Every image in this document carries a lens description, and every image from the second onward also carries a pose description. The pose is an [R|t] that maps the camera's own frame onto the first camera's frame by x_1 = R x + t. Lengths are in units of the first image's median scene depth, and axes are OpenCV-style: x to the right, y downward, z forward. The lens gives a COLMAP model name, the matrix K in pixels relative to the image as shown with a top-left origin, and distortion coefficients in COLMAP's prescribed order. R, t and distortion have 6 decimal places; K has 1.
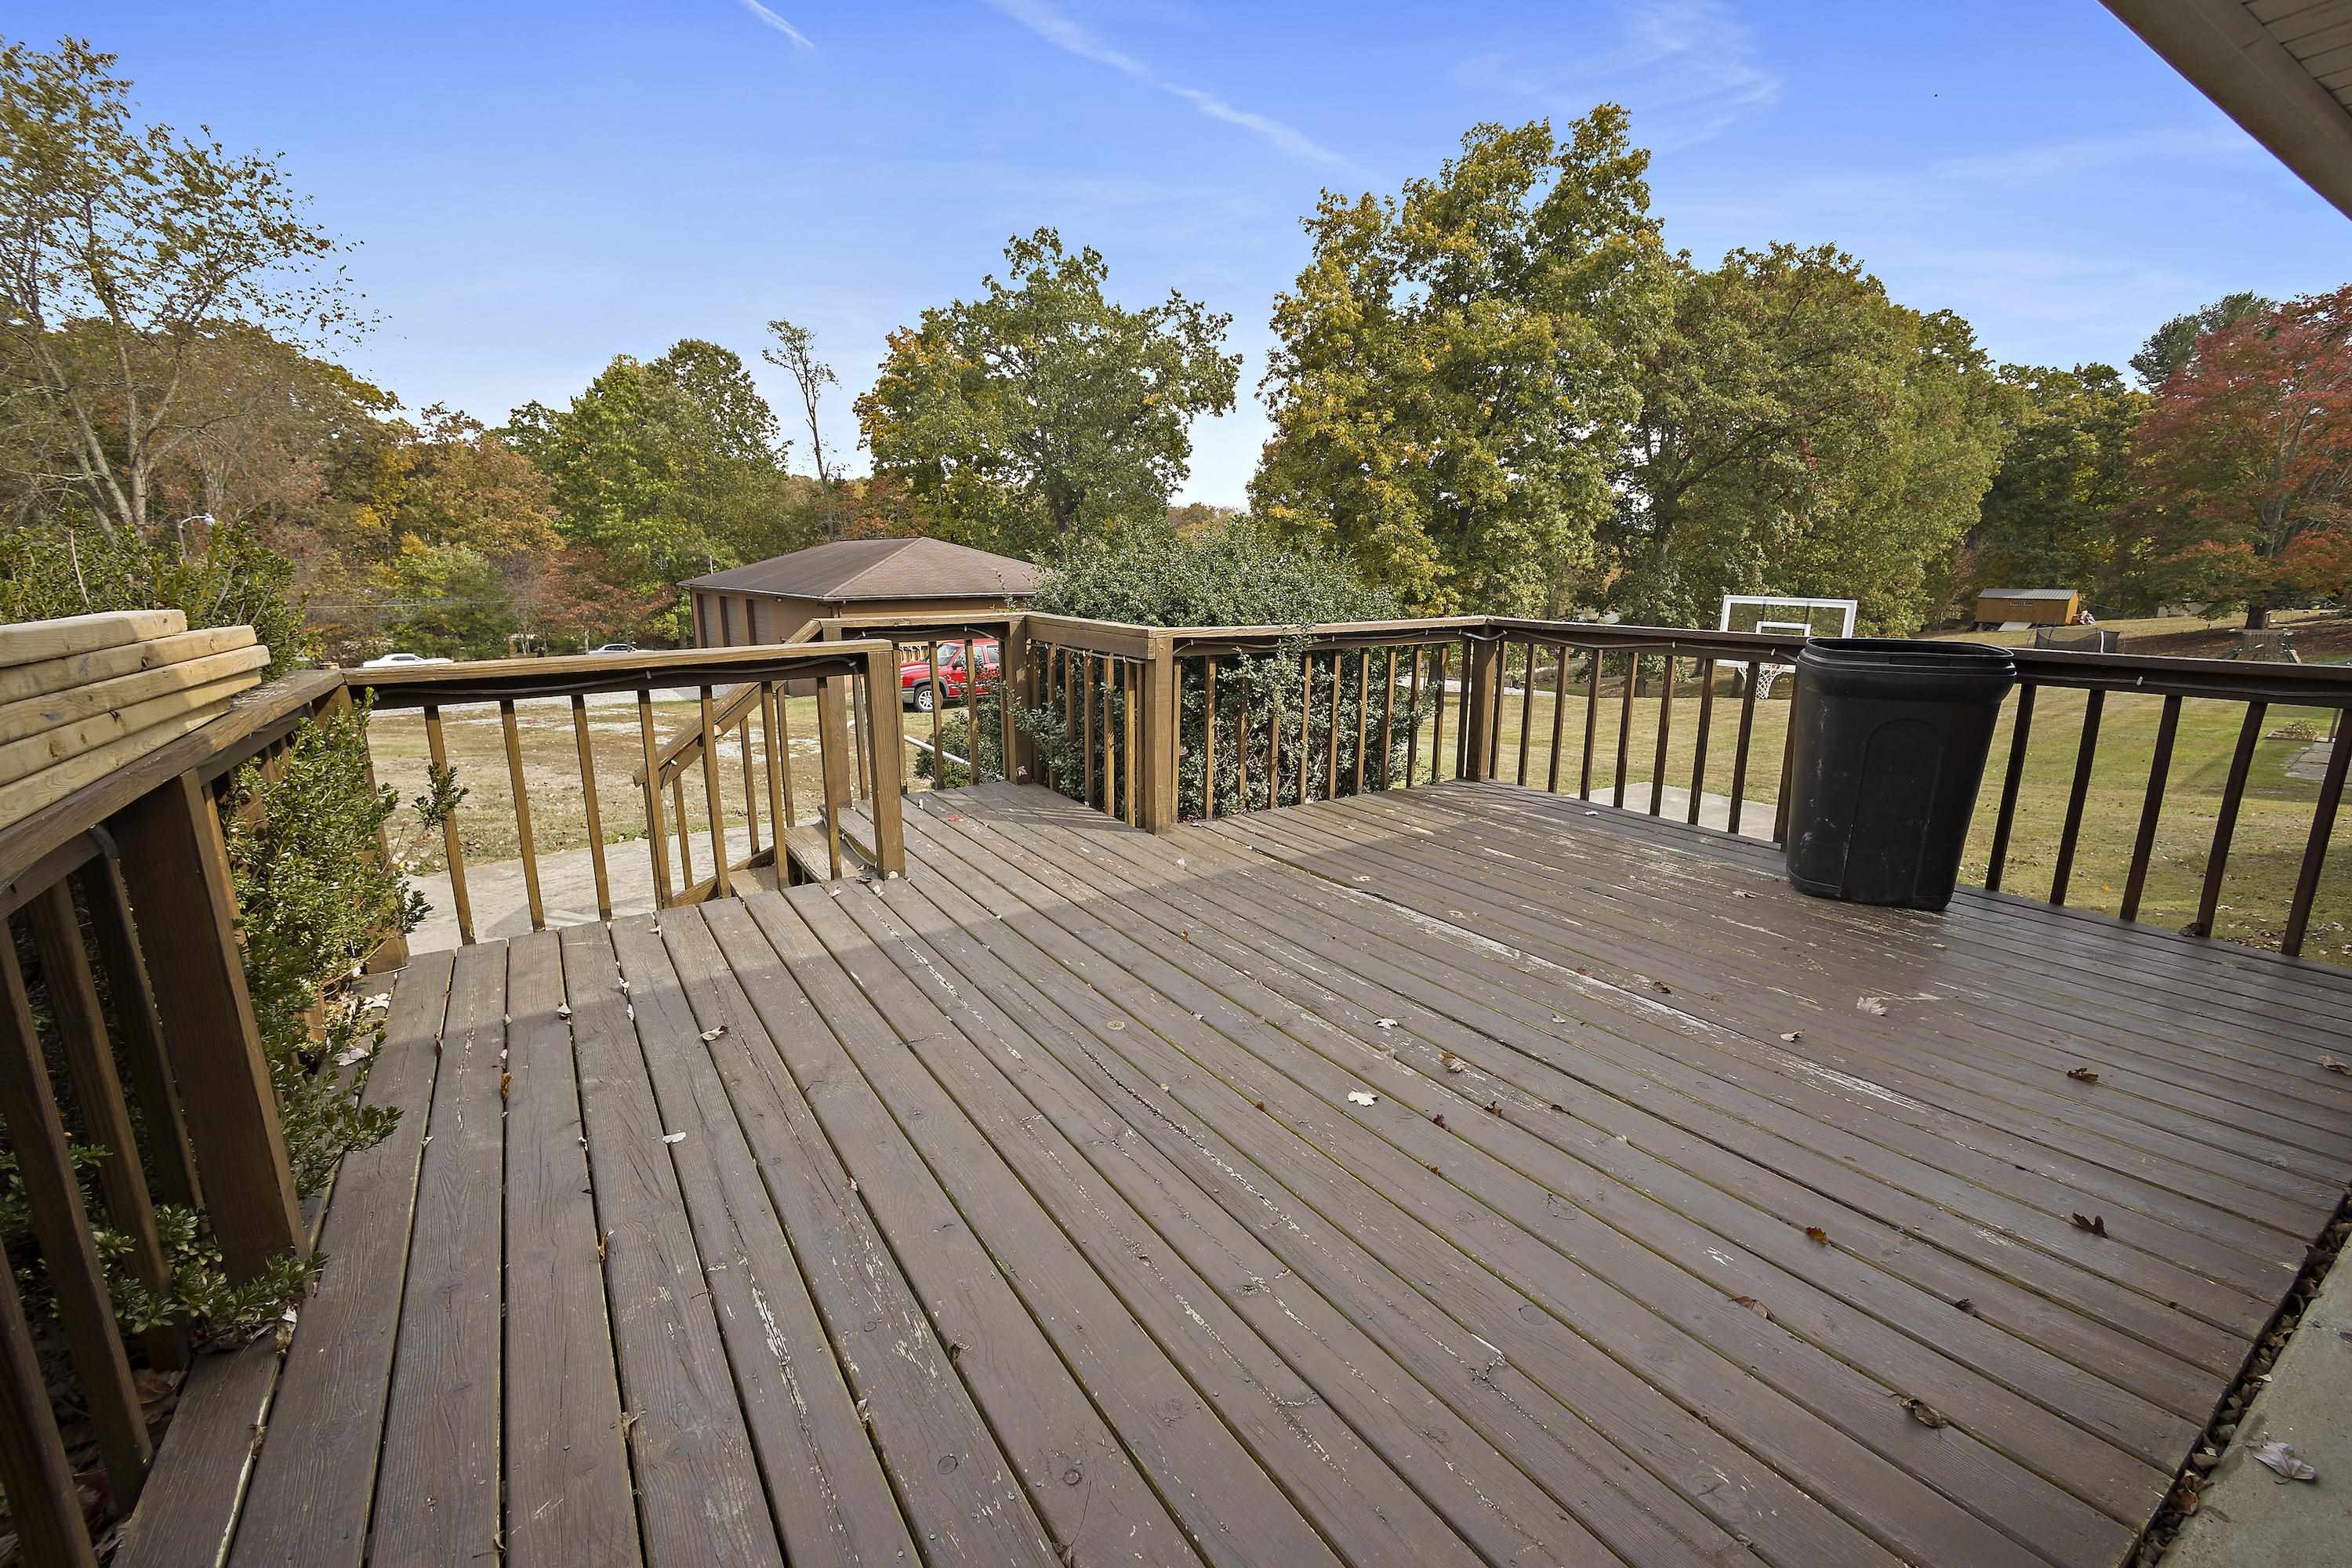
lens RADIAL K [[1048.2, 0, 1194.5], [0, 1048.2, 815.9], [0, 0, 1]] dist [-0.001876, -0.000037]
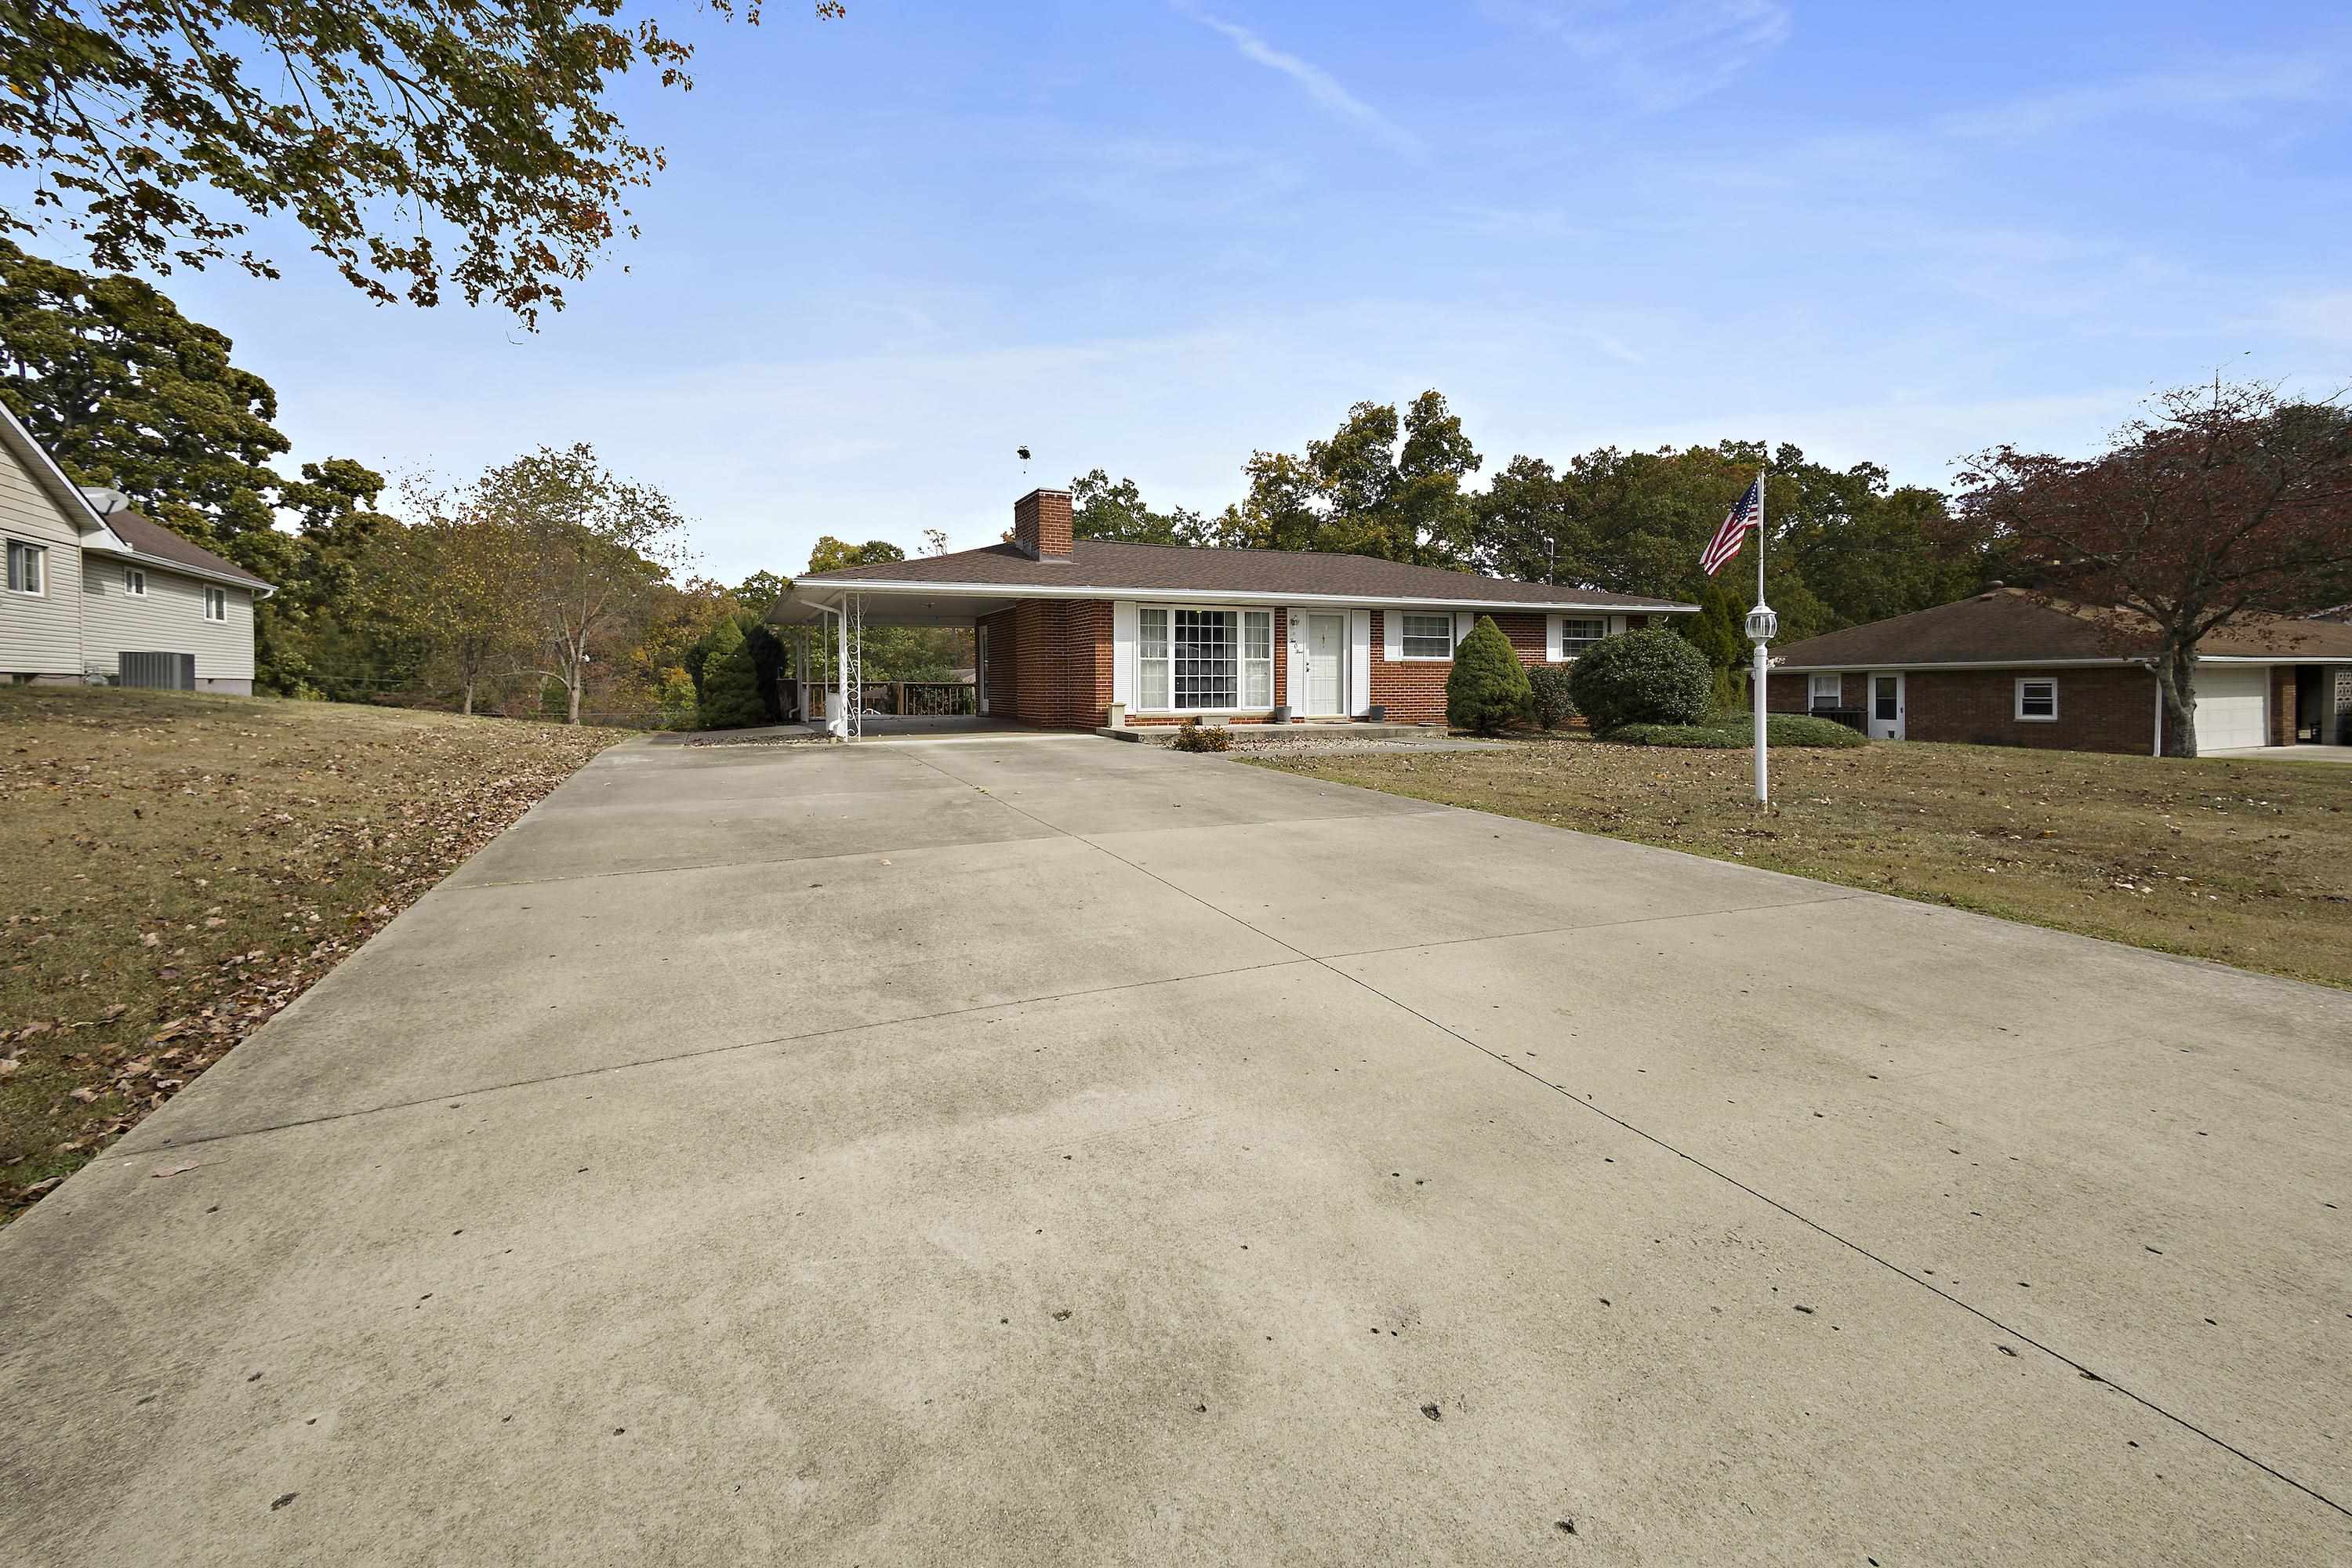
lens RADIAL K [[950.5, 0, 1136.1], [0, 950.5, 720.6], [0, 0, 1]] dist [0.151758, 0.000000]
pose [[0.986181, -0.001033, -0.165665, 0.155304], [-0.032006, 0.979954, -0.196638, 0.076802], [0.162548, 0.199223, 0.966379, -0.290932]]
